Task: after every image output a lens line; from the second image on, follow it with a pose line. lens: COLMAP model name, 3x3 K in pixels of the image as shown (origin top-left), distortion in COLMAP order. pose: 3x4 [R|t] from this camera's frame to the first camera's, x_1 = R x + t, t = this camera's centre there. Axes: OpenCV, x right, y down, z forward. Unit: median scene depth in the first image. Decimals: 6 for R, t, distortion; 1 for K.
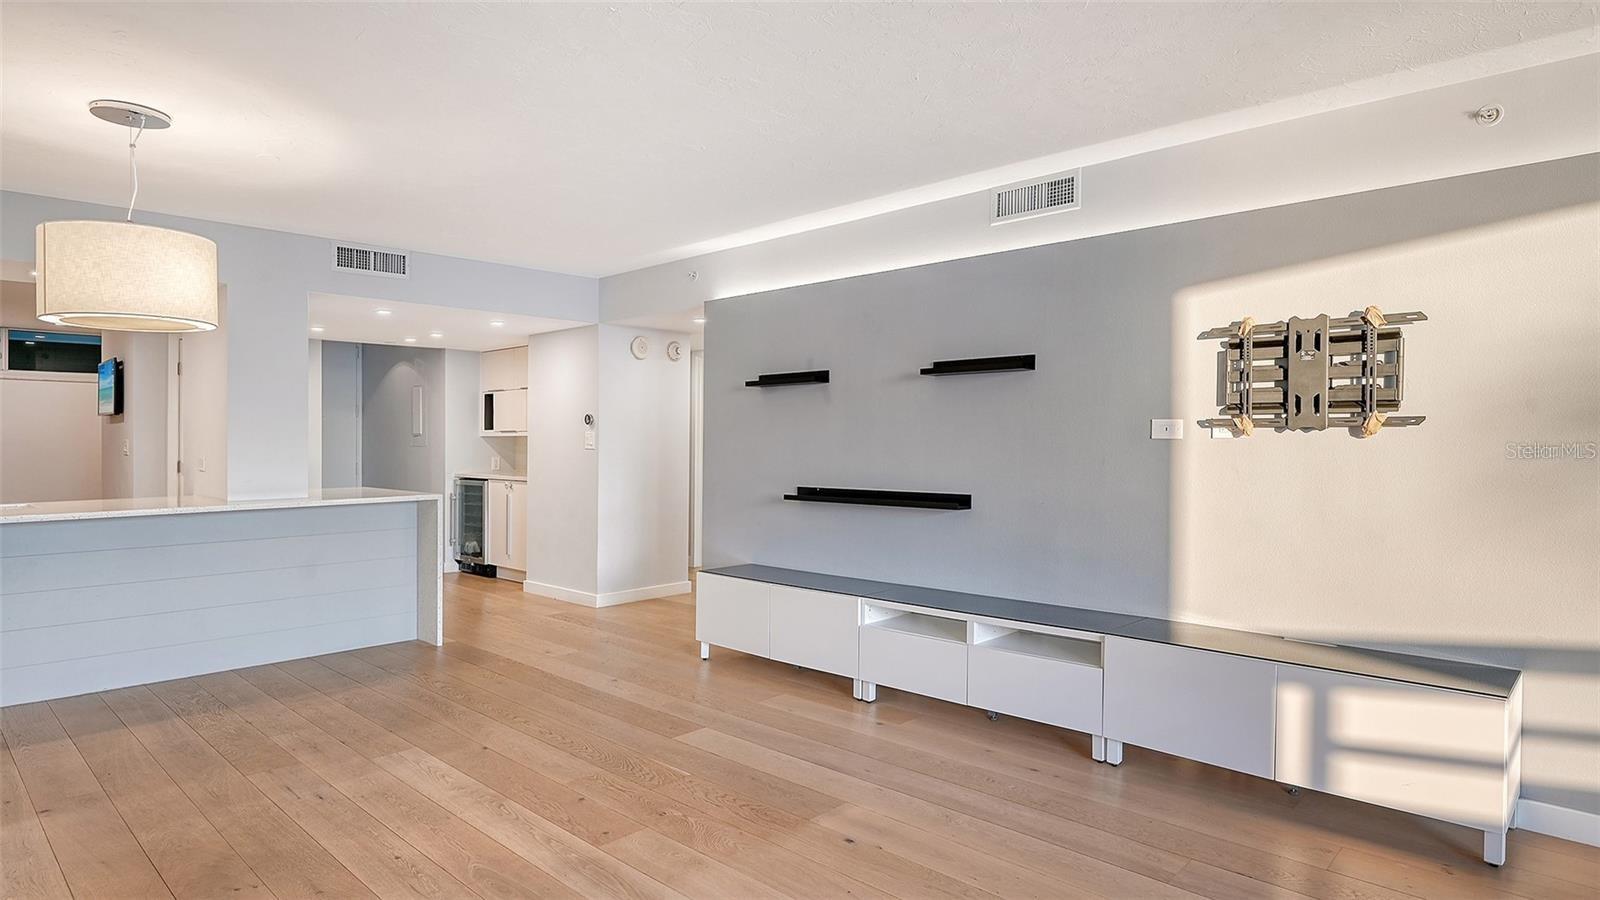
lens RADIAL K [[885.2, 0, 827.4], [0, 885.2, 444.1], [0, 0, 1]] dist [-0.005265, -0.002246]
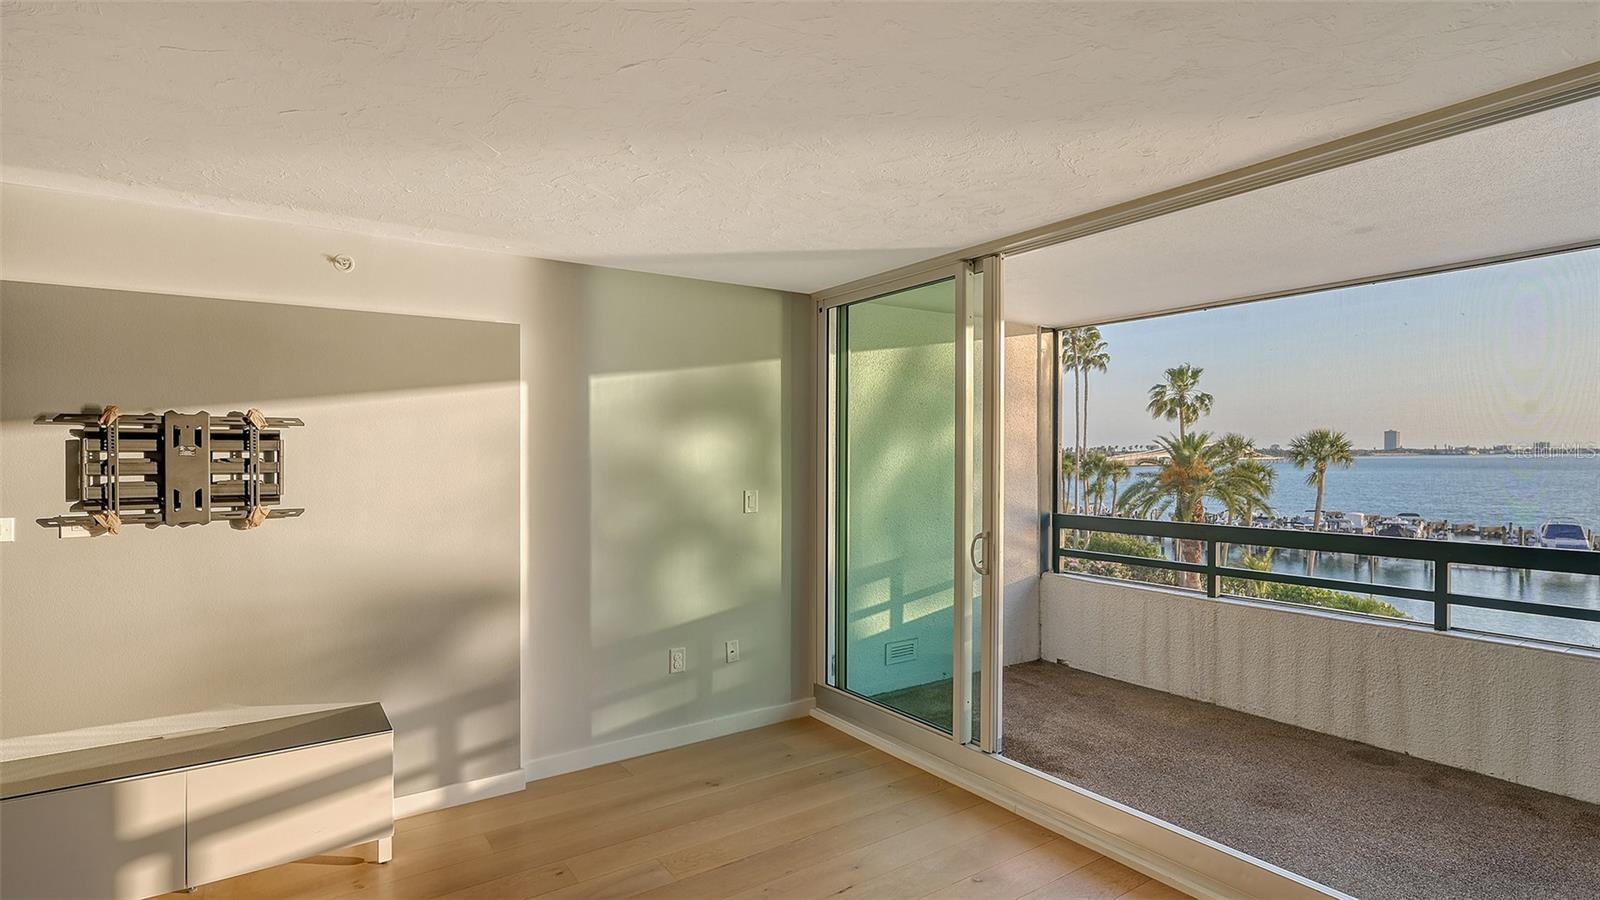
lens RADIAL K [[785.1, 0, 794.1], [0, 785.1, 466.4], [0, 0, 1]] dist [0.000316, 0.000711]
pose [[0.224116, -0.015881, 0.974433, -0.155820], [0.008771, 0.999860, 0.014278, -0.079873], [-0.974523, 0.005346, 0.224224, 0.111192]]
